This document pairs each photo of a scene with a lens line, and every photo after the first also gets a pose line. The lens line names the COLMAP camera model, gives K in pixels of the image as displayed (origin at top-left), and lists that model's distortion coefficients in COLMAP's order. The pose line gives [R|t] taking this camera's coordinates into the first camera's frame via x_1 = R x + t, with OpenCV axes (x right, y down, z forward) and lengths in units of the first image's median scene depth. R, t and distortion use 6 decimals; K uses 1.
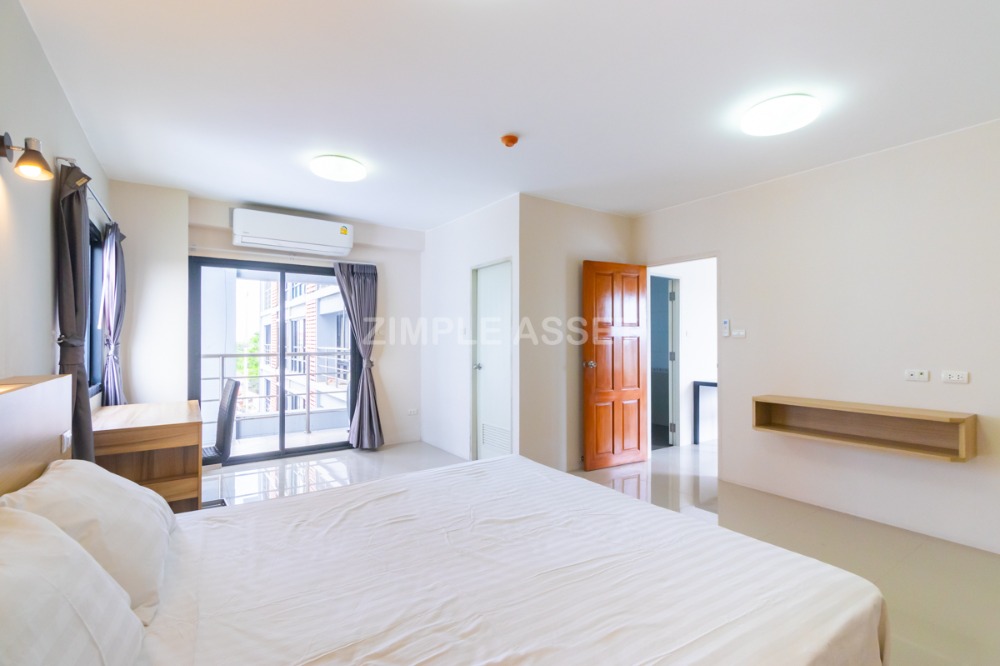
lens RADIAL K [[462.3, 0, 507.6], [0, 462.3, 336.7], [0, 0, 1]] dist [-0.001941, -0.000105]
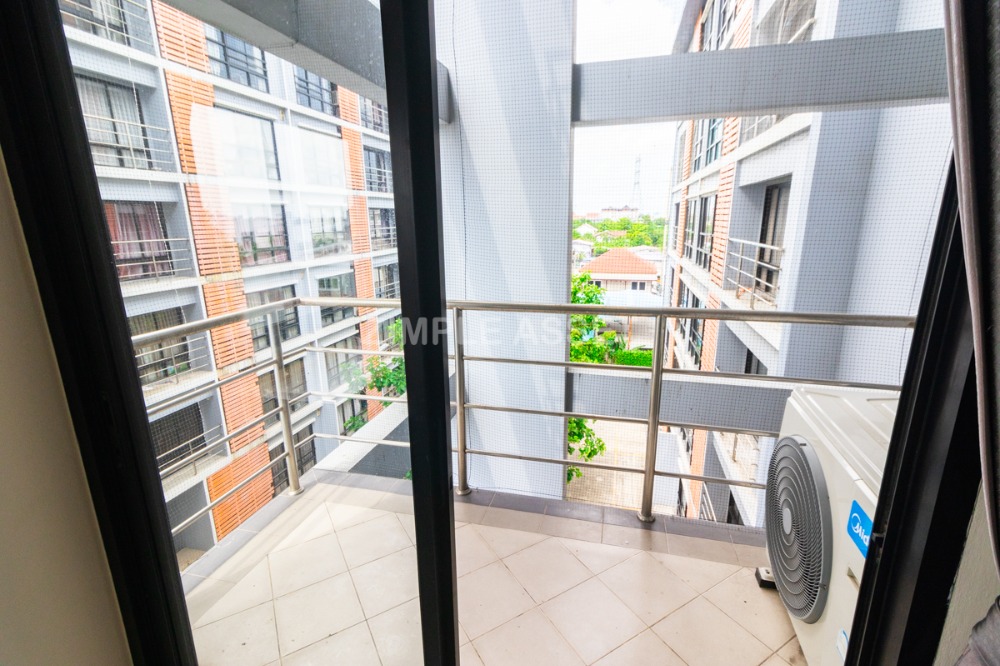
lens RADIAL K [[462.3, 0, 507.6], [0, 462.3, 336.7], [0, 0, 1]] dist [-0.001941, -0.000105]
pose [[0.662478, 0.180357, -0.727045, -0.104760], [0.016317, 0.966877, 0.254720, -0.013778], [0.748904, -0.180609, 0.637592, 0.286523]]
